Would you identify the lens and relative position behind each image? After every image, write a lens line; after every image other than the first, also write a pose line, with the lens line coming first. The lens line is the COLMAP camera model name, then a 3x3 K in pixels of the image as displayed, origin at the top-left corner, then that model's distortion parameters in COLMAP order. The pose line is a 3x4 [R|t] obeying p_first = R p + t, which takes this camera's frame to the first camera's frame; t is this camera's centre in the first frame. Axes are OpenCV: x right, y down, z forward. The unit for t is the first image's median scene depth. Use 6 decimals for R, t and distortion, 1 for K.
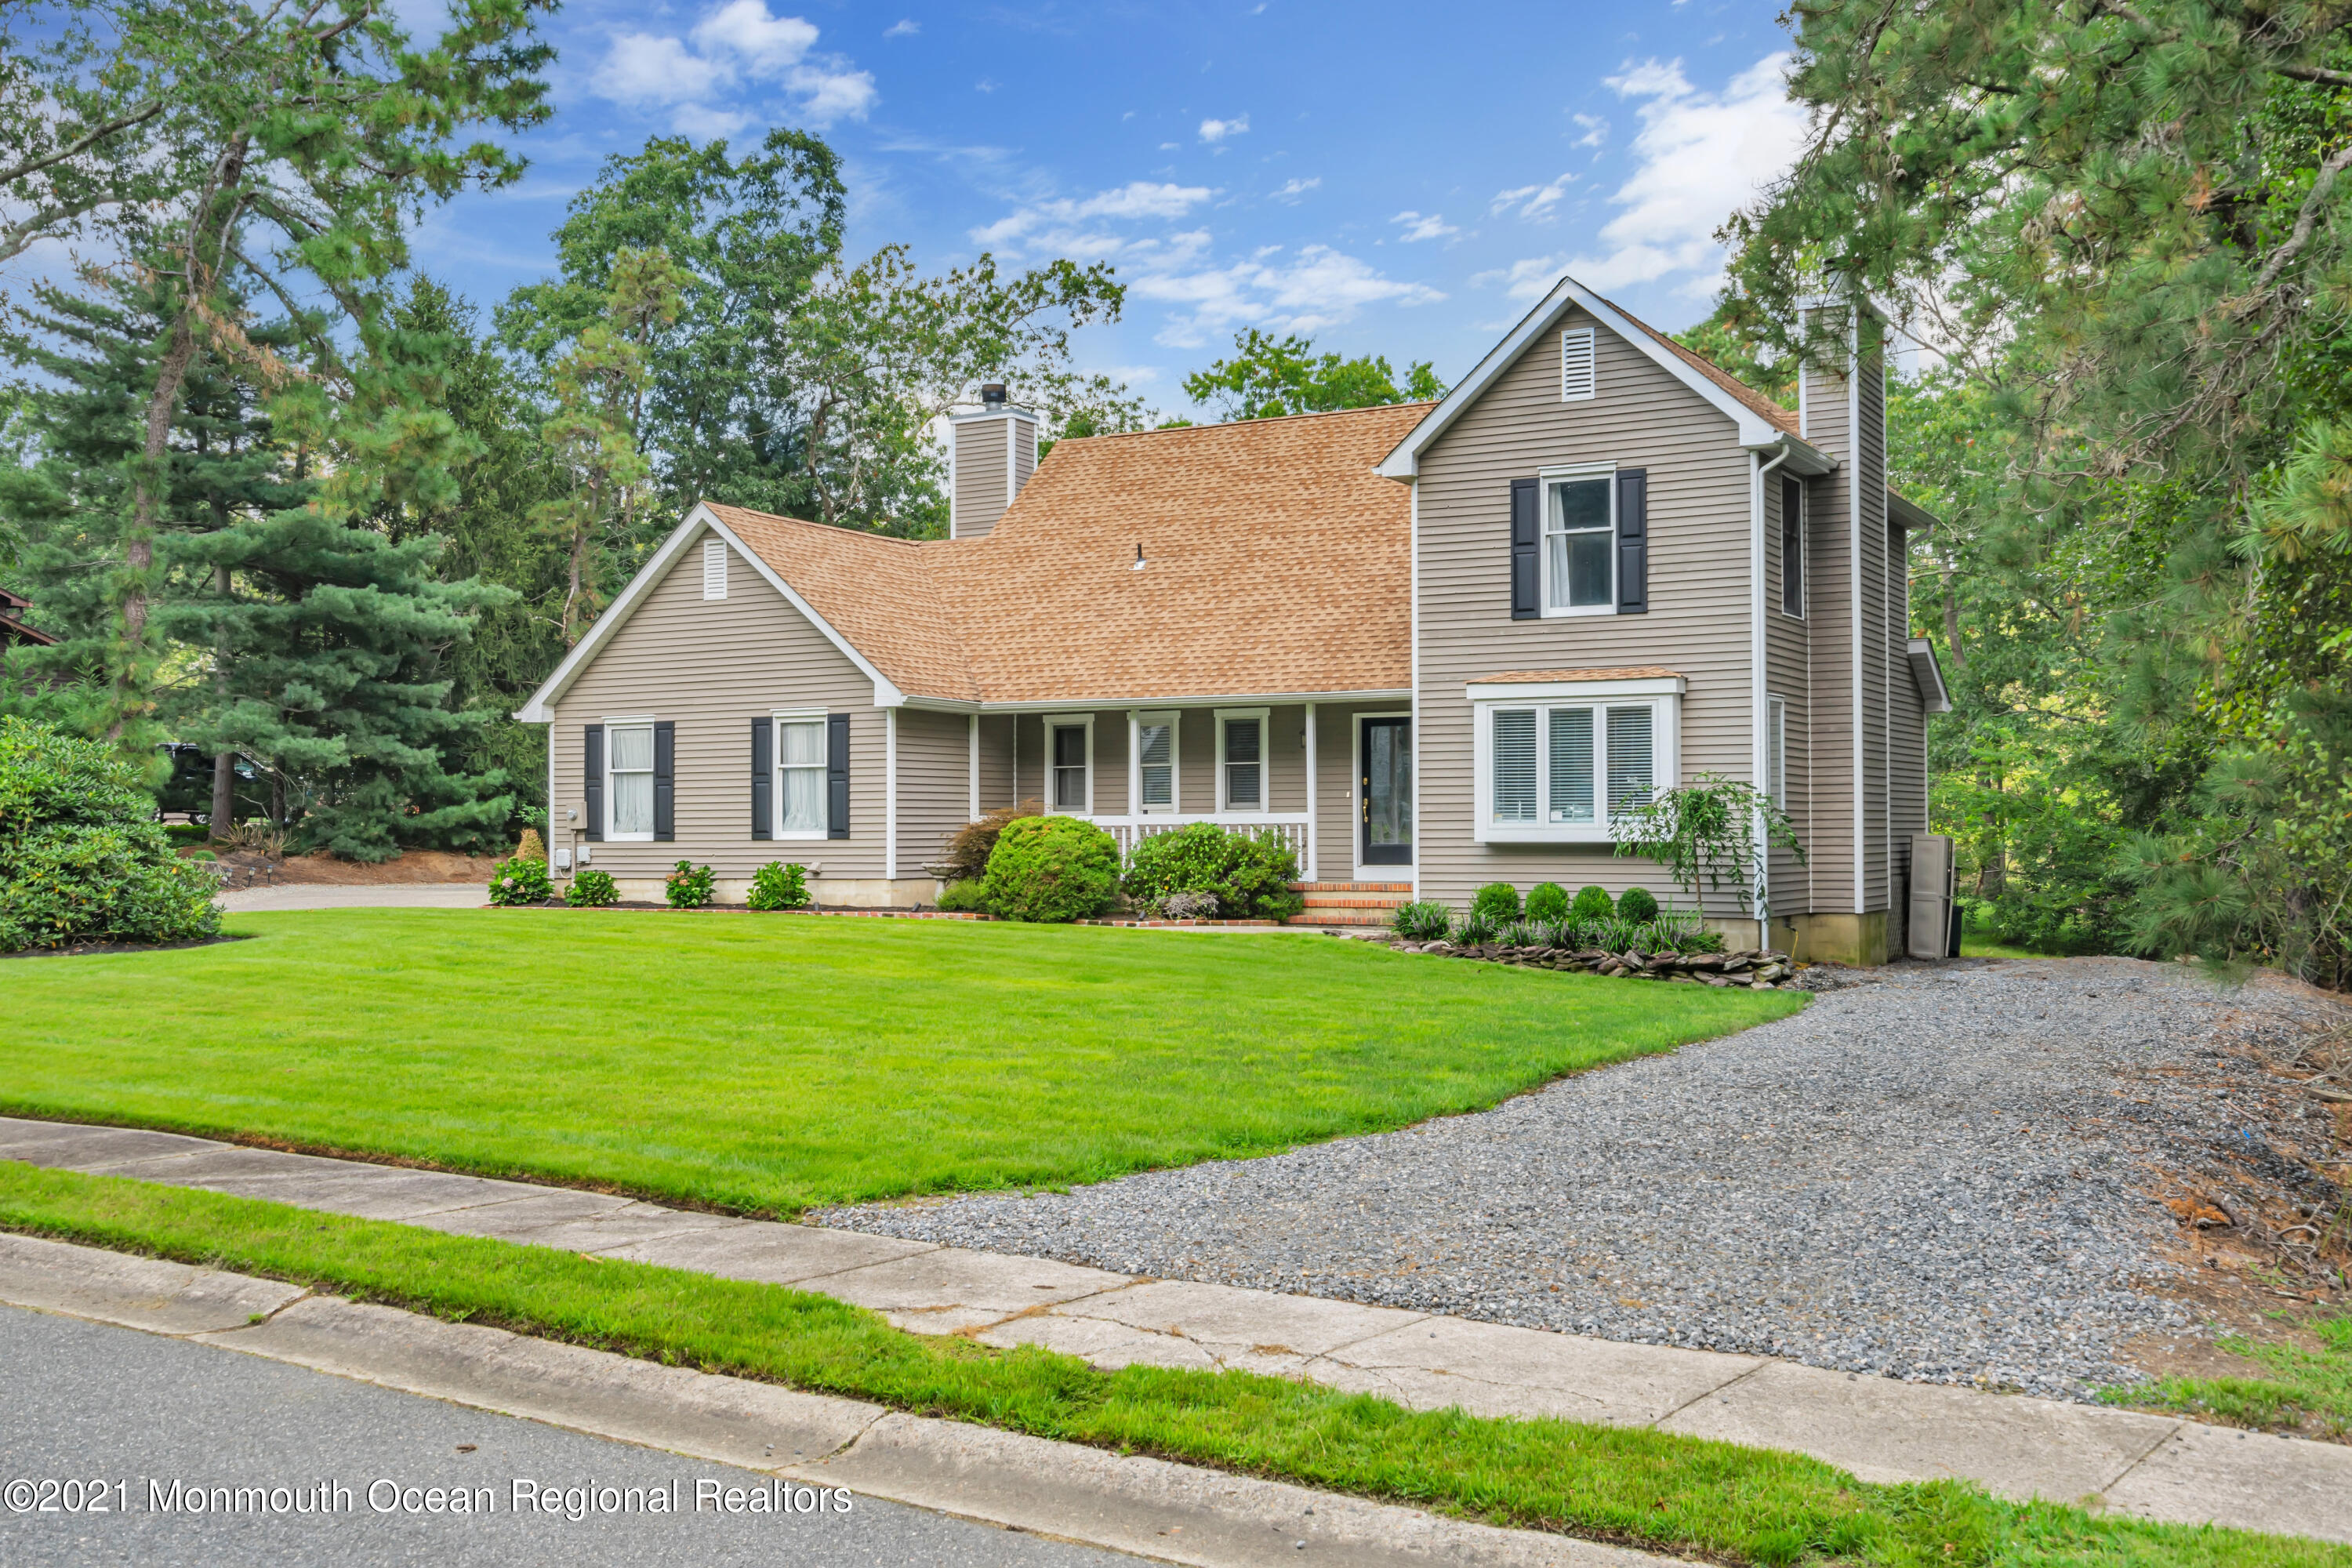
lens RADIAL K [[2311.1, 0, 1176.0], [0, 2311.1, 784.0], [0, 0, 1]] dist [0.008297, 0.004566]
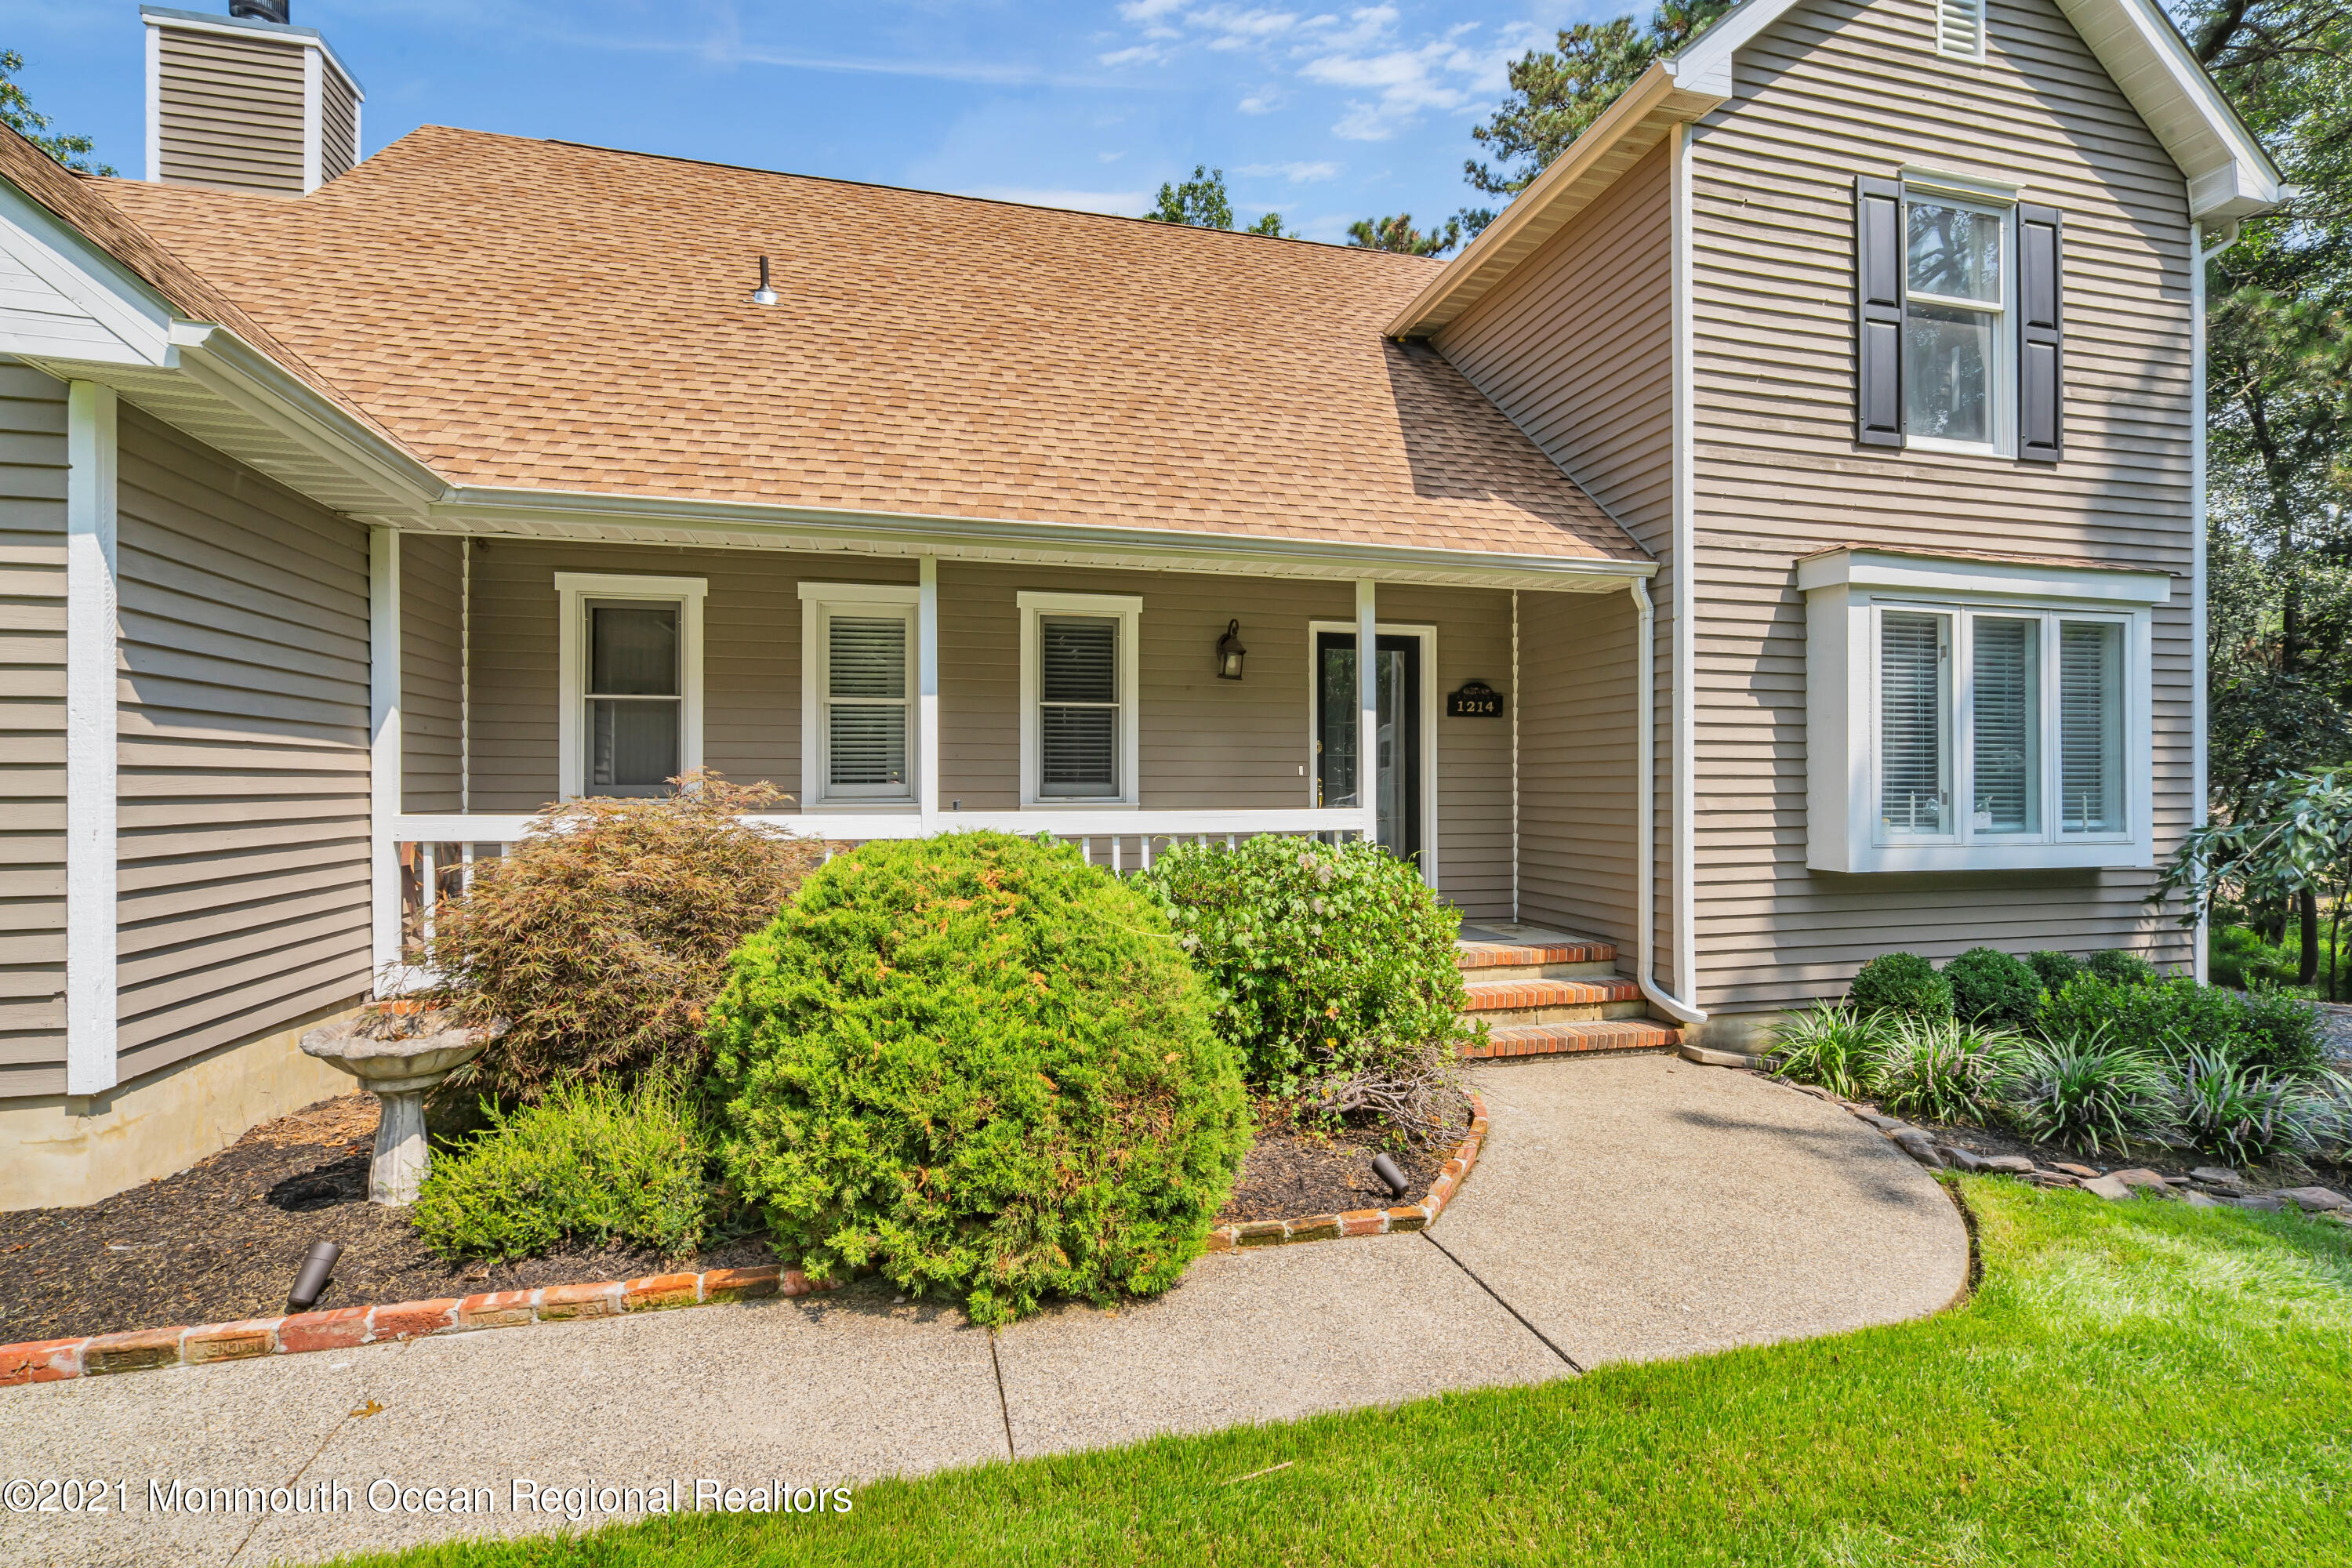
lens RADIAL K [[1057.8, 0, 1176.2], [0, 1057.8, 785.5], [0, 0, 1]] dist [-0.002361, 0.000346]
pose [[0.721043, 0.002770, 0.692885, -0.122207], [-0.017668, 0.999740, 0.014389, 0.005137], [-0.692665, -0.022616, 0.720905, 0.868493]]
